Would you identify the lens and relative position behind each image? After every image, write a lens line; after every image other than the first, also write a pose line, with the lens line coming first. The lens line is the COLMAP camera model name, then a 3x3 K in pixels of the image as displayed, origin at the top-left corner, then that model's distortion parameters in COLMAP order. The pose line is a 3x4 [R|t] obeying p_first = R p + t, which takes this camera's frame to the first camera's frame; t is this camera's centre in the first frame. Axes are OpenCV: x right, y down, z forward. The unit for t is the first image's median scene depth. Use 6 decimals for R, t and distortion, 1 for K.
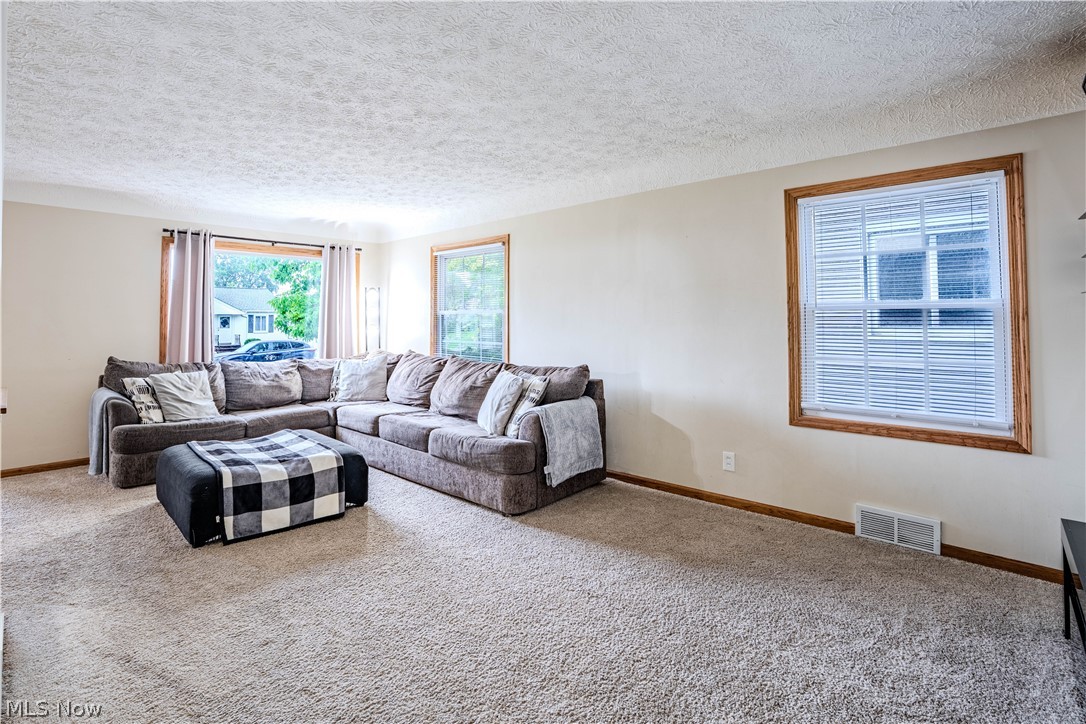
lens RADIAL K [[523.0, 0, 541.8], [0, 523.0, 316.3], [0, 0, 1]] dist [-0.066650, 0.024341]
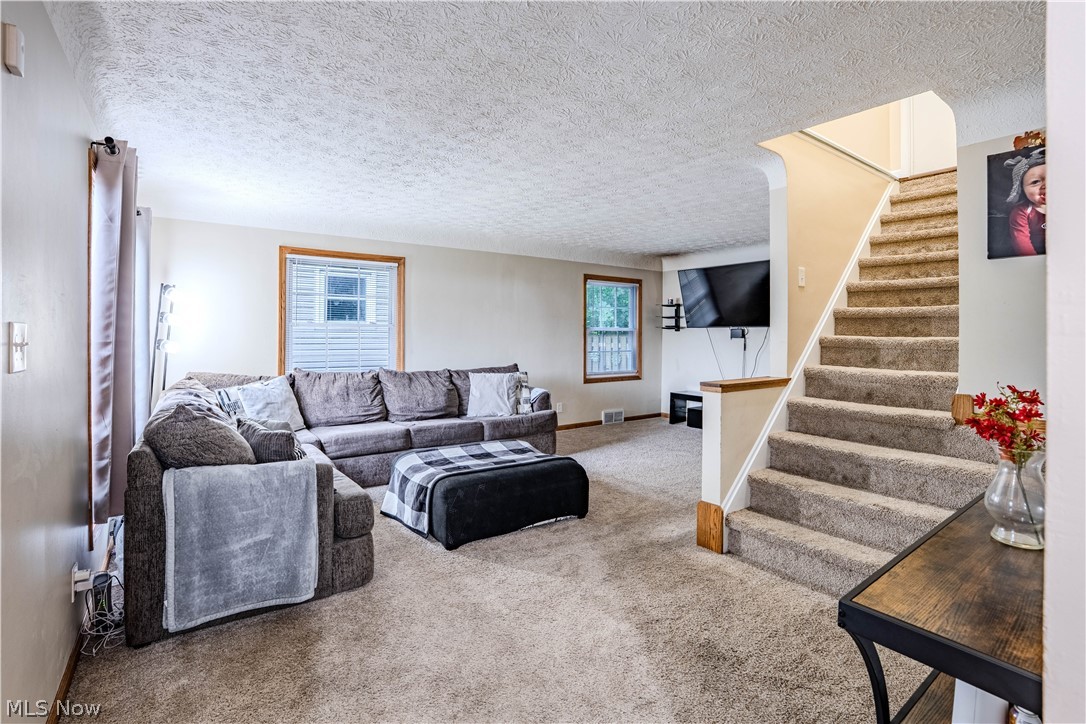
lens RADIAL K [[523.0, 0, 541.8], [0, 523.0, 316.3], [0, 0, 1]] dist [-0.066650, 0.024341]
pose [[0.195263, 0.034326, 0.980150, -1.371610], [-0.012535, 0.999393, -0.032502, 0.004747], [-0.980671, -0.005940, 0.195575, 0.602059]]
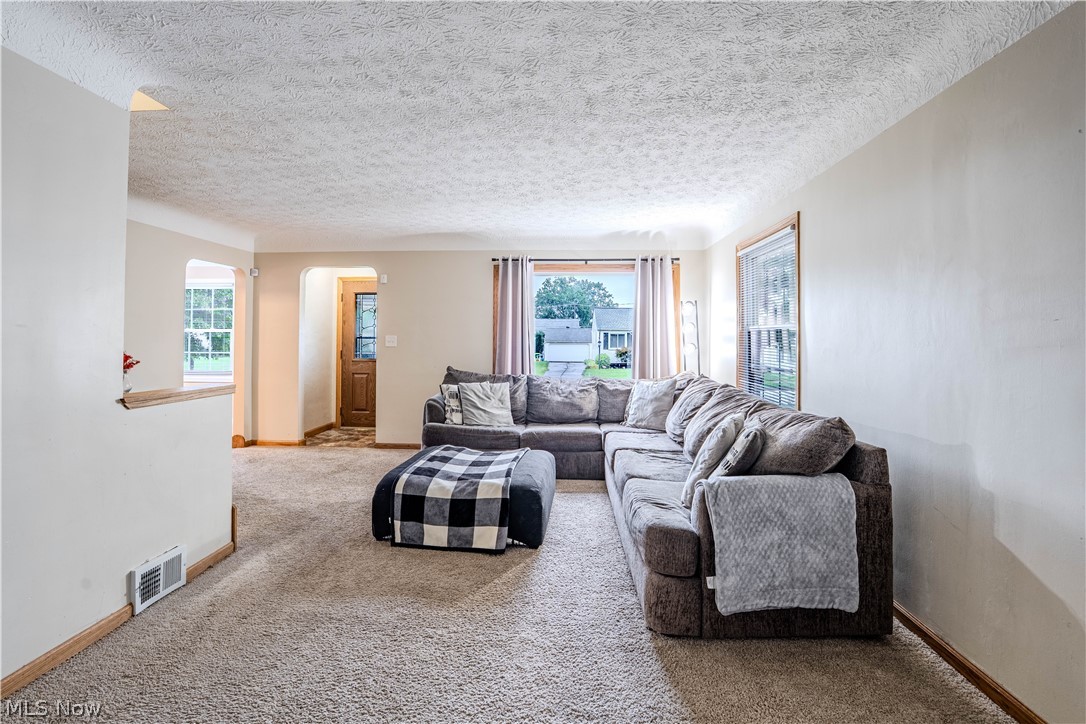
lens RADIAL K [[516.4, 0, 543.6], [0, 516.4, 339.2], [0, 0, 1]] dist [-0.070802, 0.027392]
pose [[0.638176, 0.005357, -0.769872, 0.284871], [0.000957, 0.999969, 0.007751, 0.004137], [0.769890, -0.005684, 0.638151, 0.396913]]
